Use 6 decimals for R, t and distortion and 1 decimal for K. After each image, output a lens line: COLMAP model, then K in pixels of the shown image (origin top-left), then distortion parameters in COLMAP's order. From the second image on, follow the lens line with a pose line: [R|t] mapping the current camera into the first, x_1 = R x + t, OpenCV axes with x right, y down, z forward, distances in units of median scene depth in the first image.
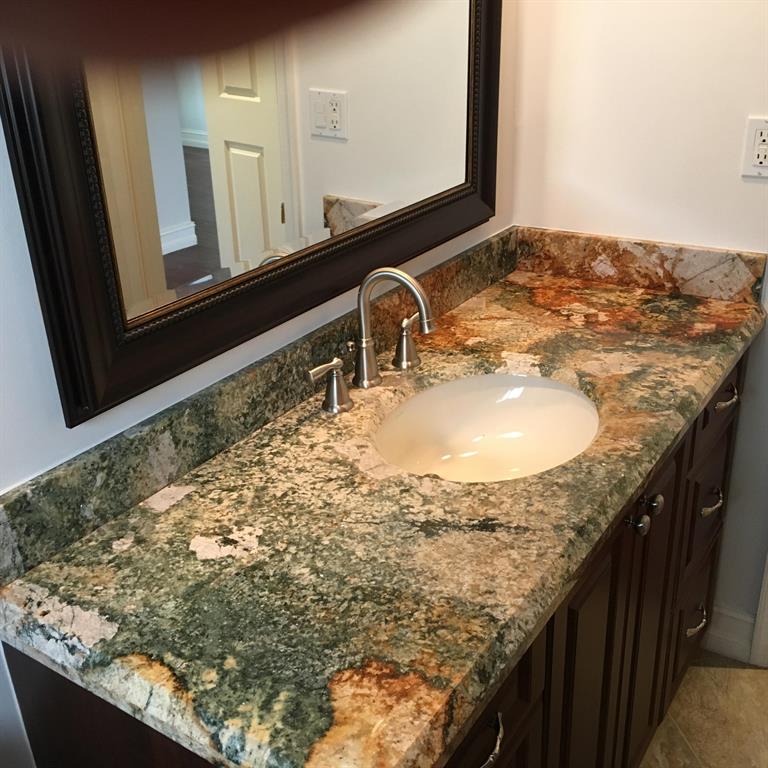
lens RADIAL K [[874.5, 0, 382.4], [0, 874.5, 382.2], [0, 0, 1]] dist [0.055646, 0.000000]
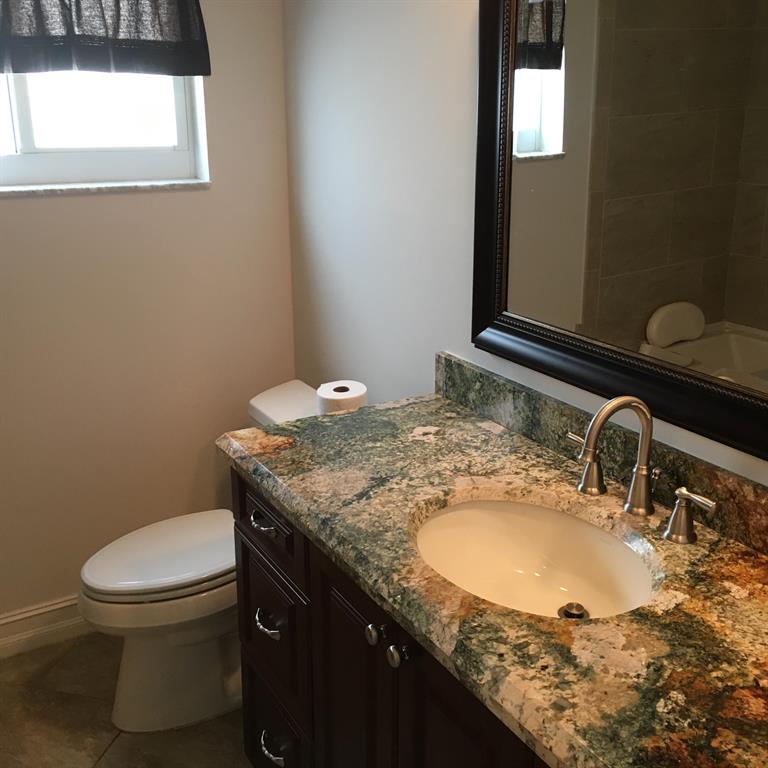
lens RADIAL K [[874.5, 0, 383.4], [0, 874.5, 383.9], [0, 0, 1]] dist [0.055646, 0.000000]
pose [[-0.430938, 0.316139, -0.845191, 1.139036], [-0.365309, 0.795323, 0.483746, -0.616891], [0.825132, 0.517220, -0.227246, 1.157038]]
